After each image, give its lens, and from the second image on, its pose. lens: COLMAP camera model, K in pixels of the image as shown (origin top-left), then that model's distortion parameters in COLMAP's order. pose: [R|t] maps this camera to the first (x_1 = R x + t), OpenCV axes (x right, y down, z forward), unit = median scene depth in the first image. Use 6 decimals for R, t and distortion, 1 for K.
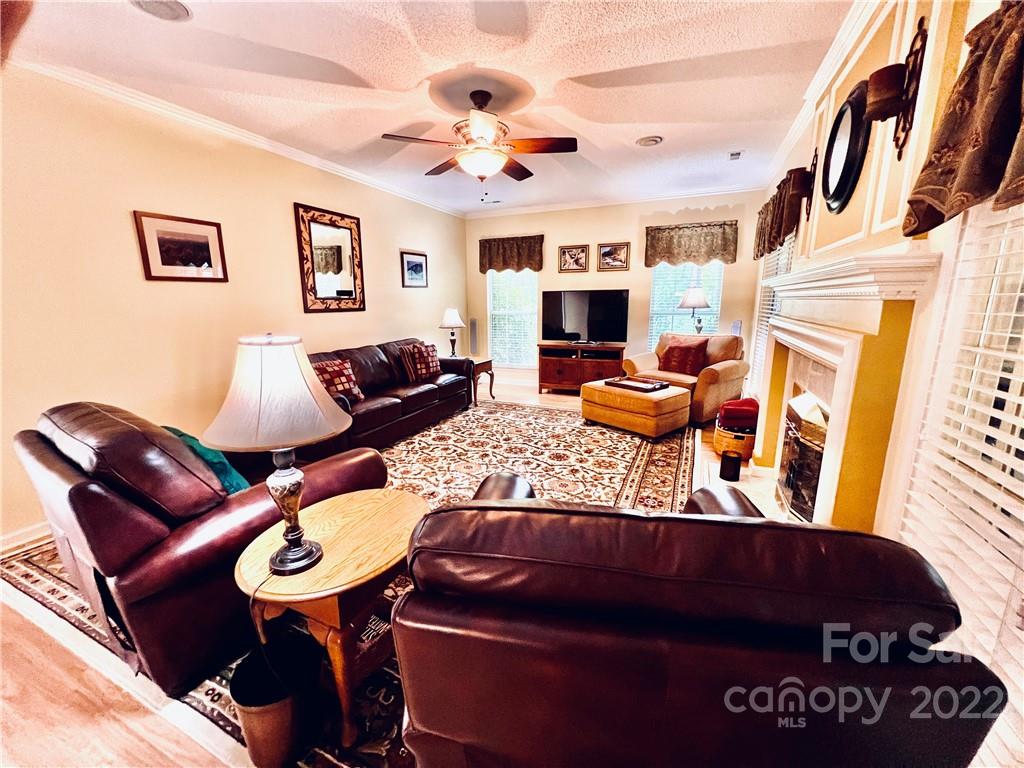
lens RADIAL K [[407.4, 0, 510.6], [0, 407.4, 383.5], [0, 0, 1]] dist [0.002517, 0.000053]
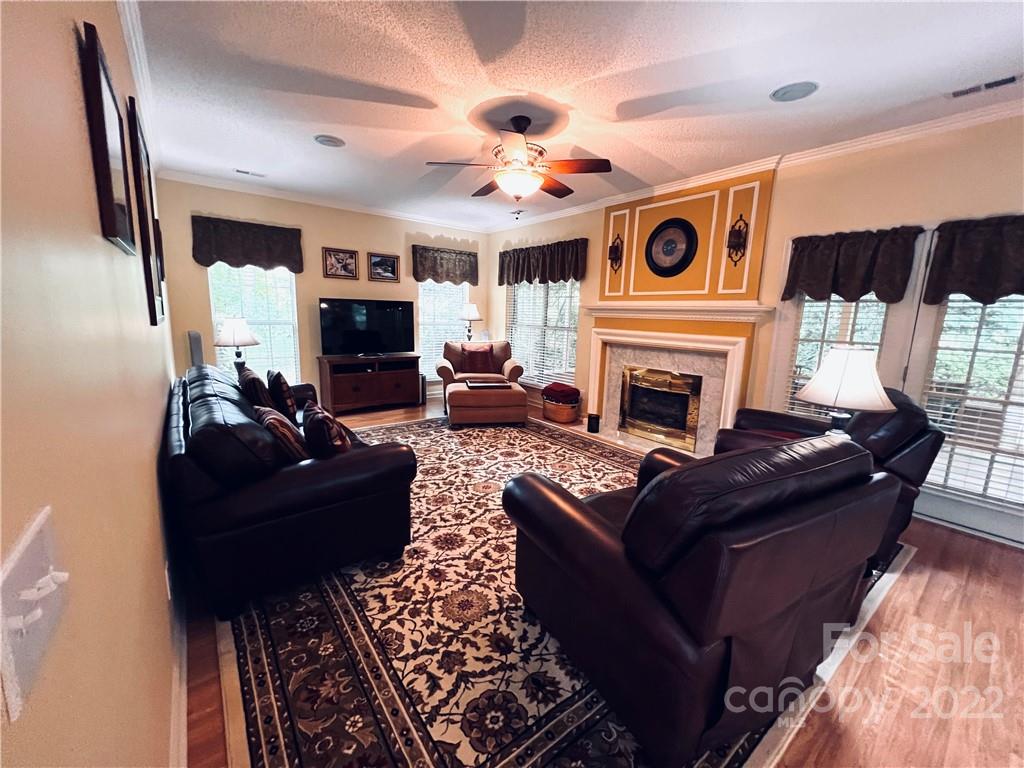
lens RADIAL K [[407.4, 0, 514.2], [0, 407.4, 381.3], [0, 0, 1]] dist [0.002517, 0.000053]
pose [[0.475260, -0.122633, 0.871257, -0.608836], [0.143919, 0.987737, 0.060522, -0.060913], [-0.867995, 0.096627, 0.487081, 0.317681]]
